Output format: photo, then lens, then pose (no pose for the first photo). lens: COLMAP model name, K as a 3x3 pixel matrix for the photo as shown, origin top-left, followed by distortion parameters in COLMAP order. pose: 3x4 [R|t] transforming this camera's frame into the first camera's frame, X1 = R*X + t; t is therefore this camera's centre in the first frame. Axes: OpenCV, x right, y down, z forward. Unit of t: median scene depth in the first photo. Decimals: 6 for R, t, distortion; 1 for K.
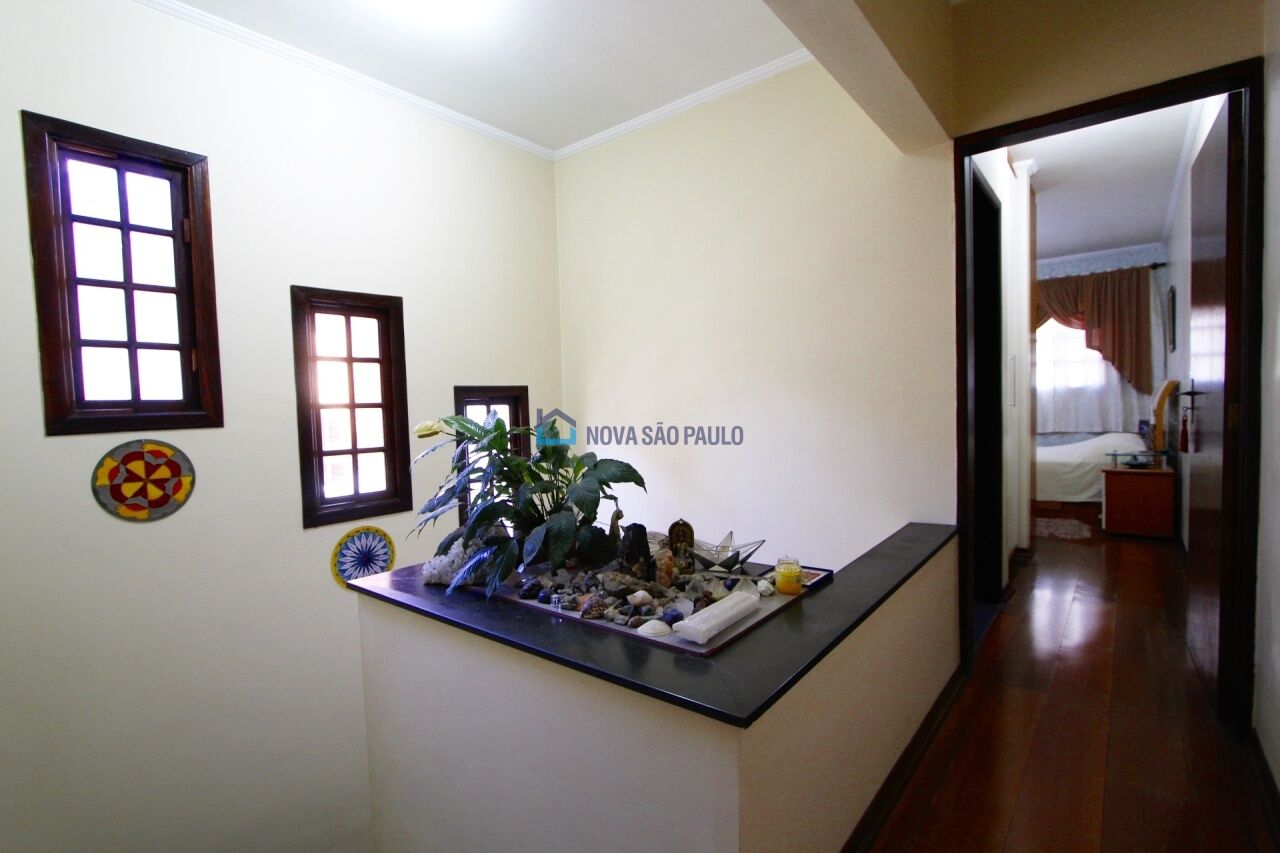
lens RADIAL K [[597.3, 0, 640.0], [0, 597.3, 426.5], [0, 0, 1]] dist [-0.001725, -0.000818]
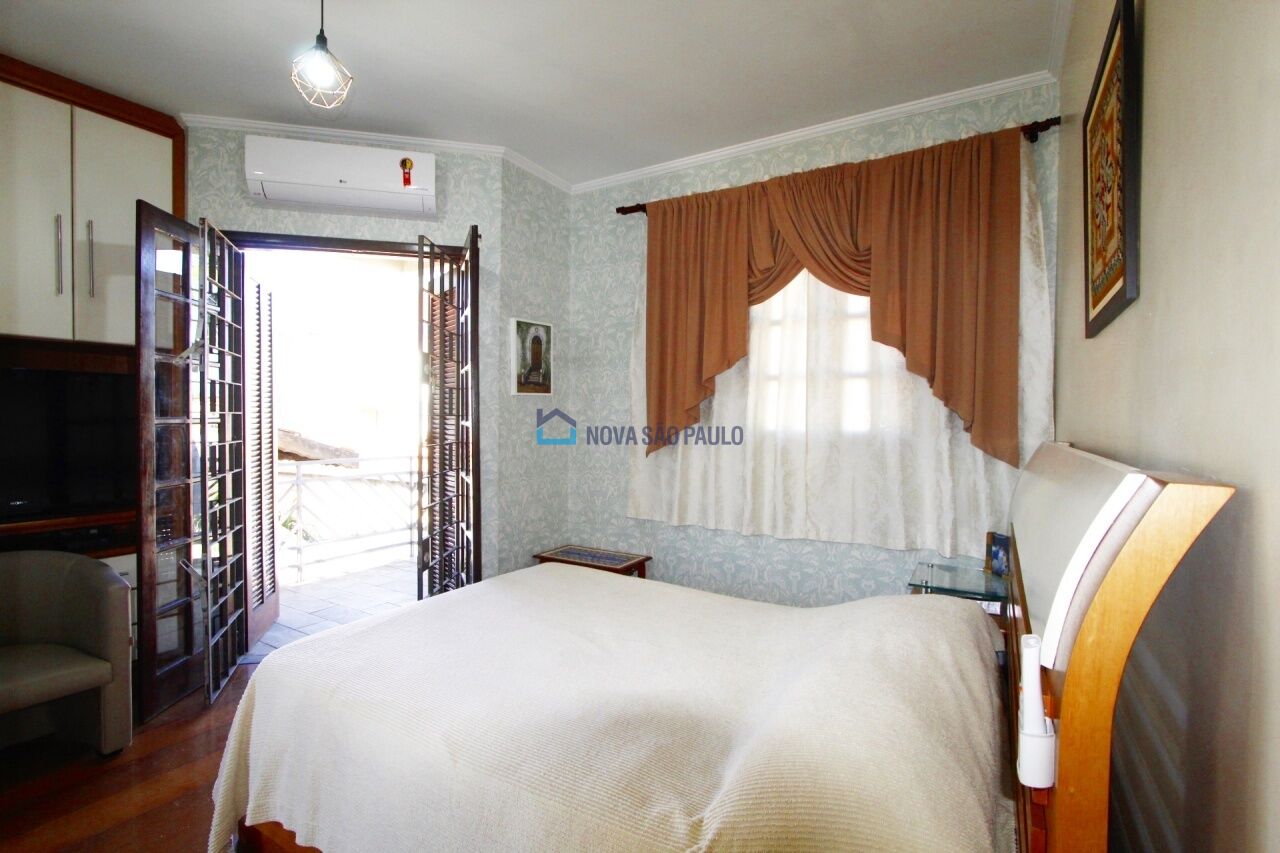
lens RADIAL K [[597.3, 0, 640.0], [0, 597.3, 426.5], [0, 0, 1]] dist [-0.001725, -0.000818]
pose [[0.981731, 0.041208, 0.185757, 0.568438], [-0.036607, 0.998934, -0.028132, -0.062290], [-0.186719, 0.020818, 0.982193, 0.693608]]
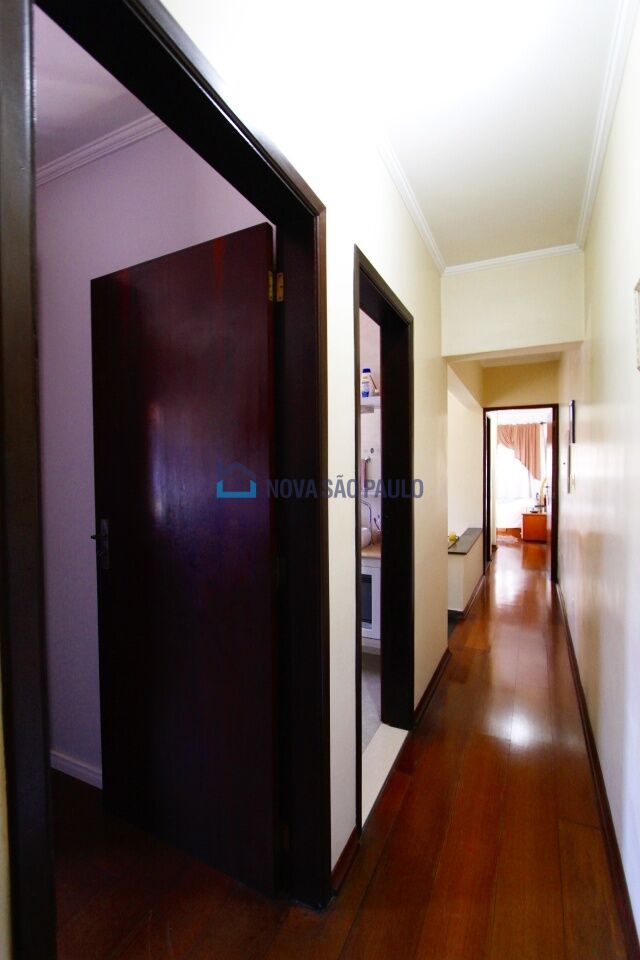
lens RADIAL K [[448.0, 0, 320.0], [0, 448.0, 480.0], [0, 0, 1]] dist [-0.001725, -0.000818]
pose [[0.971082, 0.017054, 0.238135, -0.324887], [-0.011519, 0.999631, -0.024617, -0.007839], [-0.238467, 0.021163, 0.970920, -0.408658]]
